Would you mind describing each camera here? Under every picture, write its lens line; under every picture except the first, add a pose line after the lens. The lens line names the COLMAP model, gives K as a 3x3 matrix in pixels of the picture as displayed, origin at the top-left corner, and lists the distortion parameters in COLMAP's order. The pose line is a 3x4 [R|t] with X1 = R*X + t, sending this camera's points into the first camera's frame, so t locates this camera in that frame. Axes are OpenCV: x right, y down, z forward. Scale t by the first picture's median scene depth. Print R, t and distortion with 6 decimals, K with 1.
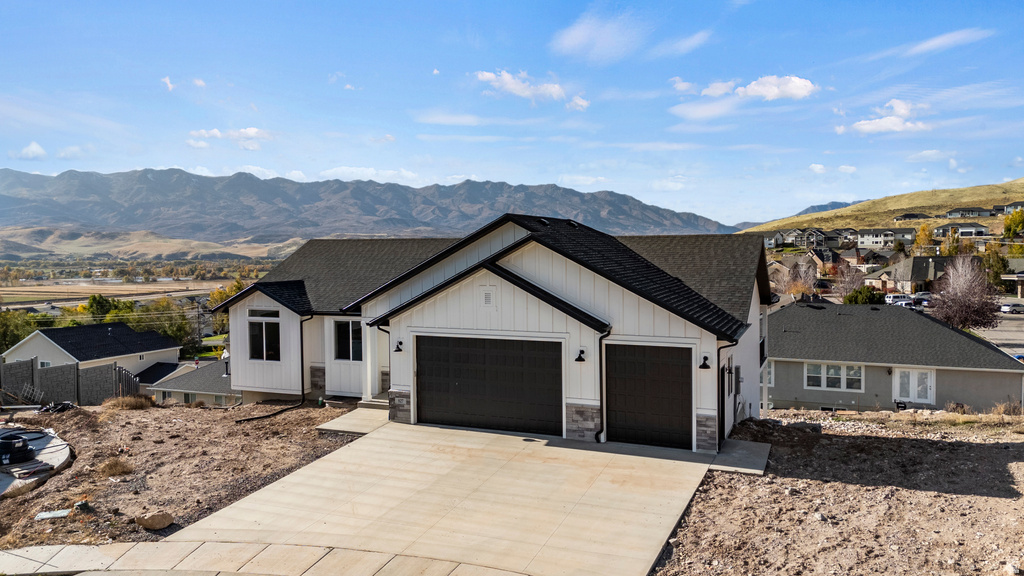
lens RADIAL K [[756.5, 0, 509.1], [0, 756.5, 319.7], [0, 0, 1]] dist [0.078880, -0.091551]
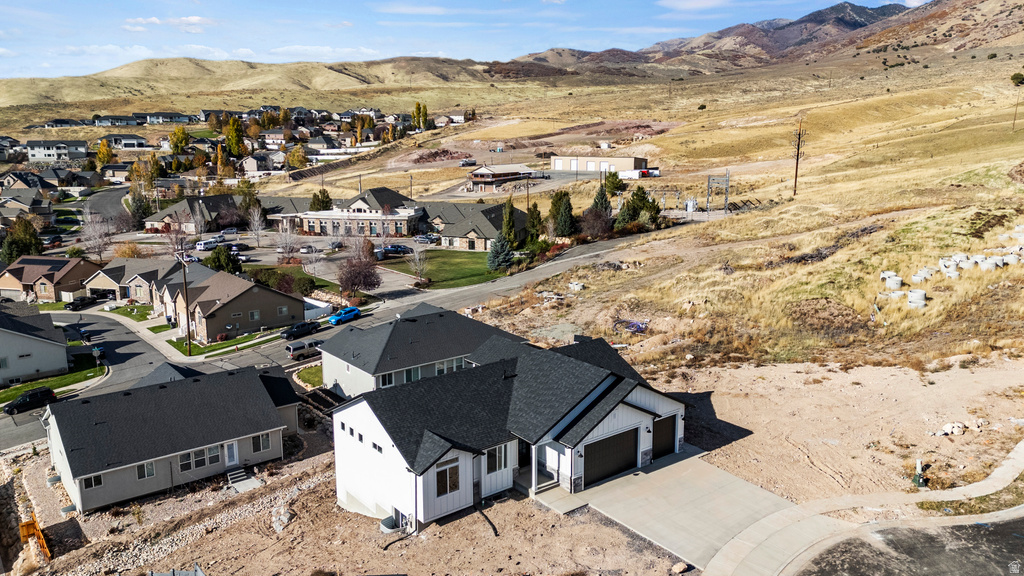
lens RADIAL K [[756.5, 0, 509.1], [0, 756.5, 319.7], [0, 0, 1]] dist [0.078880, -0.091551]
pose [[0.475625, -0.205225, 0.855373, -1.609984], [0.072139, 0.978229, 0.194589, -0.607436], [-0.876685, -0.030846, 0.480075, 0.243576]]
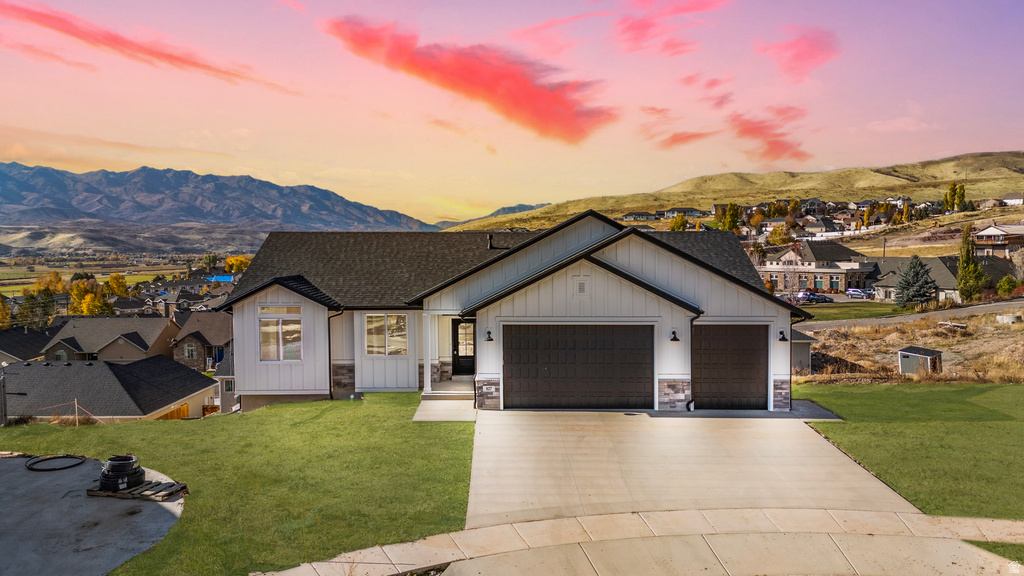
lens RADIAL K [[762.2, 0, 512.0], [0, 762.2, 288.0], [0, 0, 1]] dist [0.044765, -0.008628]
pose [[0.923650, -0.017379, 0.382843, -0.471868], [0.031588, 0.999024, -0.030859, 0.002498], [-0.381933, 0.040596, 0.923298, 0.020685]]
